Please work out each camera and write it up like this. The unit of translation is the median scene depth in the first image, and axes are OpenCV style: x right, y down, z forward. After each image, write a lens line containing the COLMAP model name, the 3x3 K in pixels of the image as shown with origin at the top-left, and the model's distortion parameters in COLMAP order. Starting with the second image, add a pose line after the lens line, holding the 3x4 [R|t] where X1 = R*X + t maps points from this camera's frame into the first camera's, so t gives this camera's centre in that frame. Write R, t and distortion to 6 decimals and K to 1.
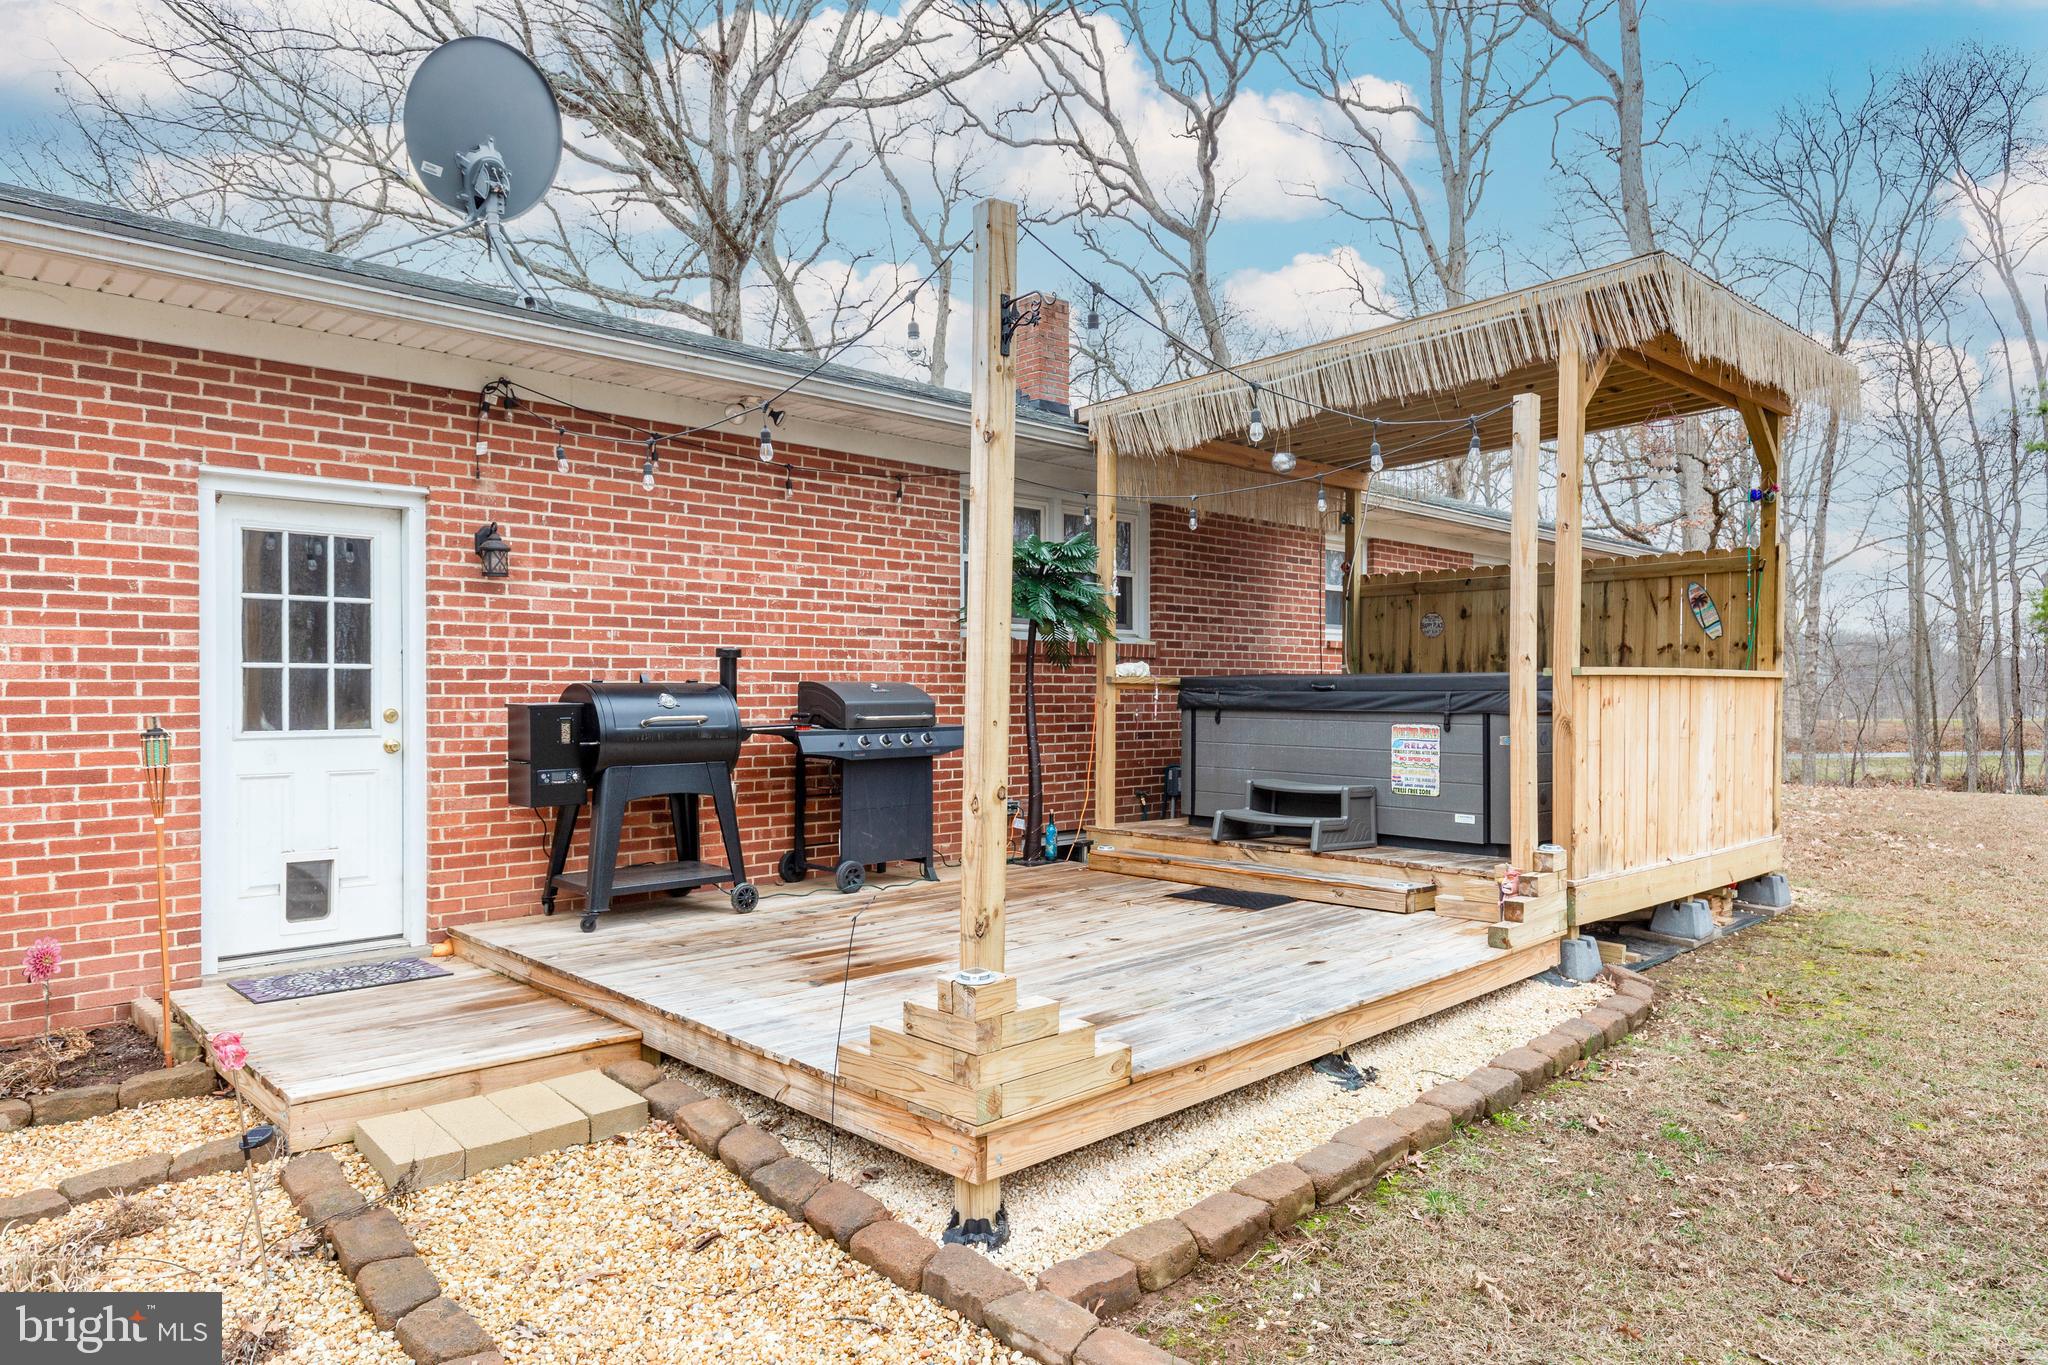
lens RADIAL K [[1258.5, 0, 1039.8], [0, 1258.5, 701.1], [0, 0, 1]] dist [0.004701, -0.000918]
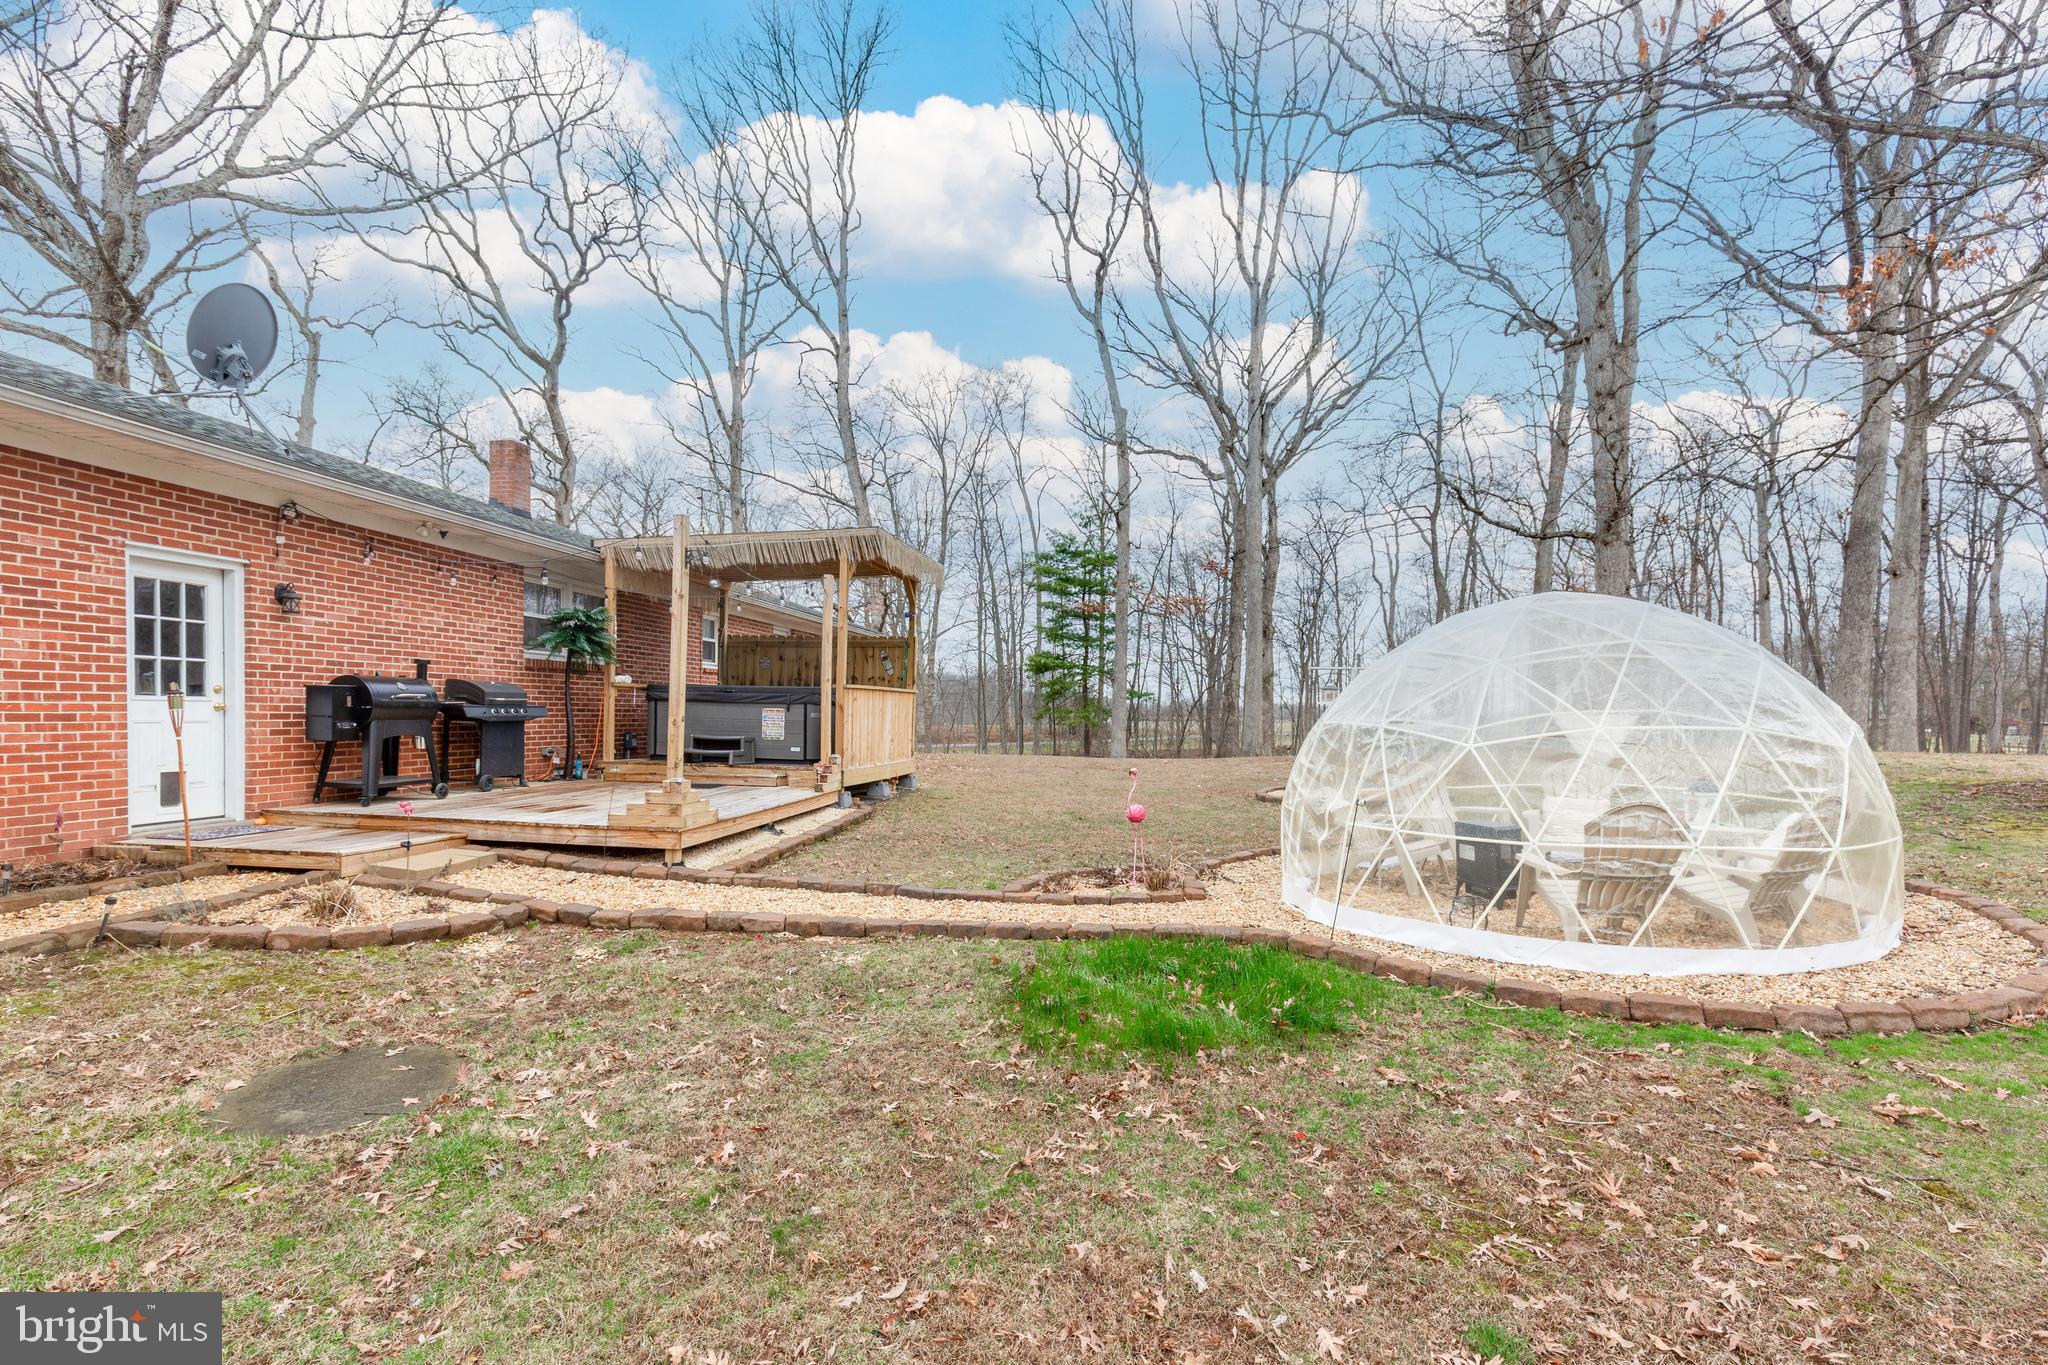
lens RADIAL K [[901.5, 0, 1014.6], [0, 901.5, 718.8], [0, 0, 1]] dist [0.002689, 0.000431]
pose [[0.800570, 0.011341, 0.599132, -0.381101], [-0.015546, 0.999877, 0.001847, 0.032675], [-0.599038, -0.010793, 0.800648, -0.646009]]
